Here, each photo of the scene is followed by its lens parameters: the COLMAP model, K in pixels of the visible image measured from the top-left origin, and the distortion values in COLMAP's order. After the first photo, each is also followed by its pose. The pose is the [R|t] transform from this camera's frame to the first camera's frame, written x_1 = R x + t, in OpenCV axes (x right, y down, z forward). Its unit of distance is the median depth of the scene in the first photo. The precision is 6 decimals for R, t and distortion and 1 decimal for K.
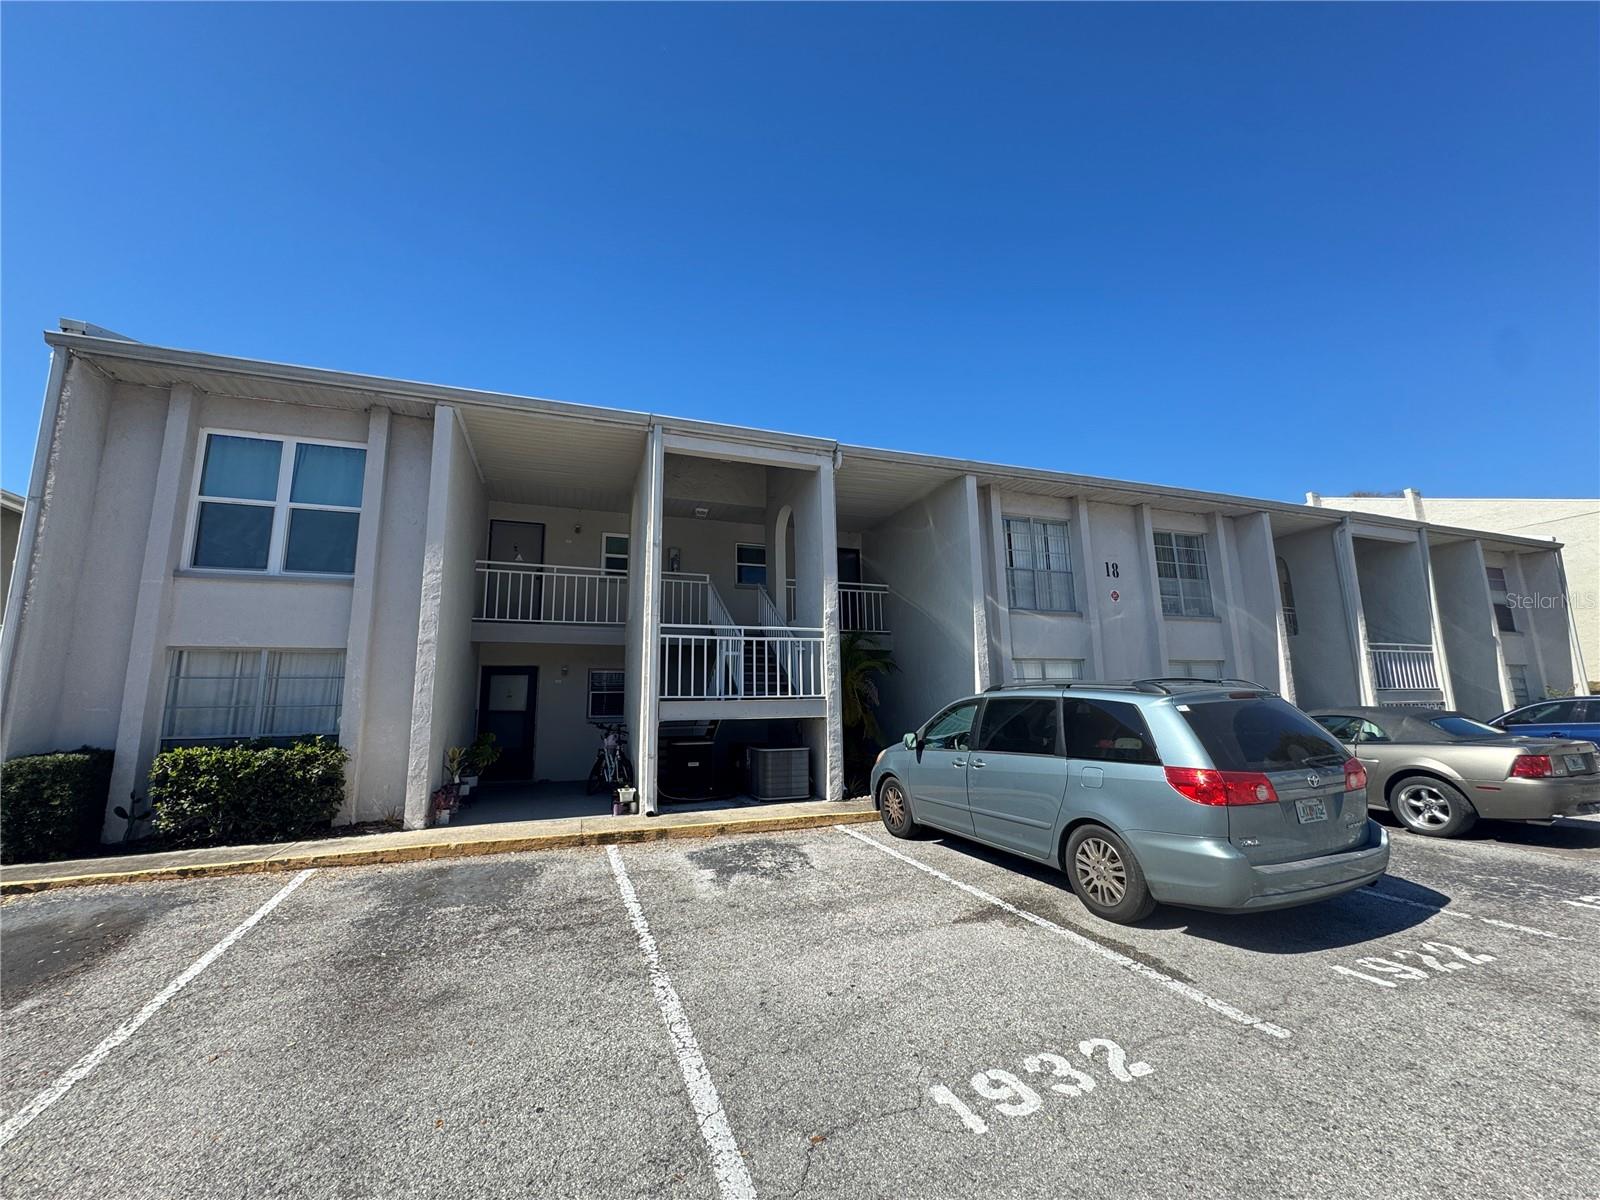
lens RADIAL K [[644.9, 0, 801.2], [0, 644.9, 600.6], [0, 0, 1]] dist [-0.003858, 0.000785]
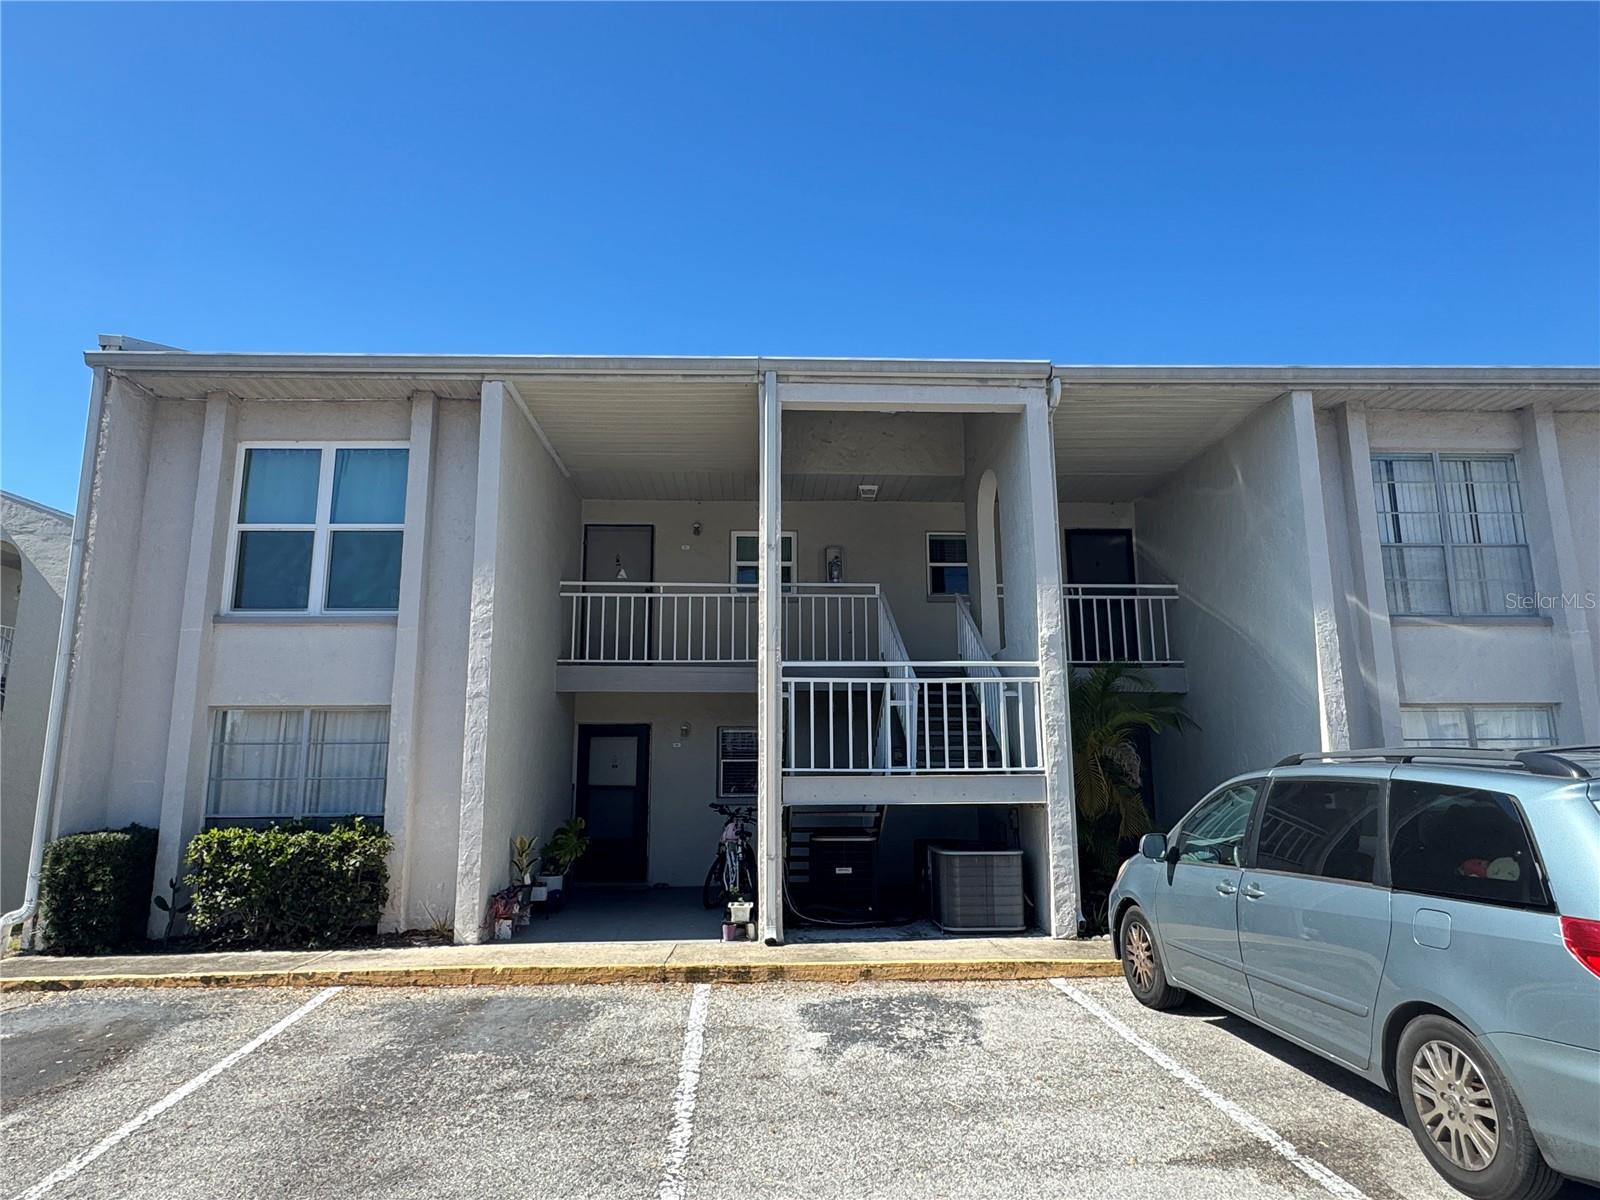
lens RADIAL K [[976.5, 0, 804.2], [0, 976.5, 605.3], [0, 0, 1]] dist [-0.004475, 0.002683]
pose [[0.949315, -0.045465, -0.311021, 0.149997], [0.041749, 0.998955, -0.018600, -0.004458], [0.311541, 0.004672, 0.950221, 0.031827]]
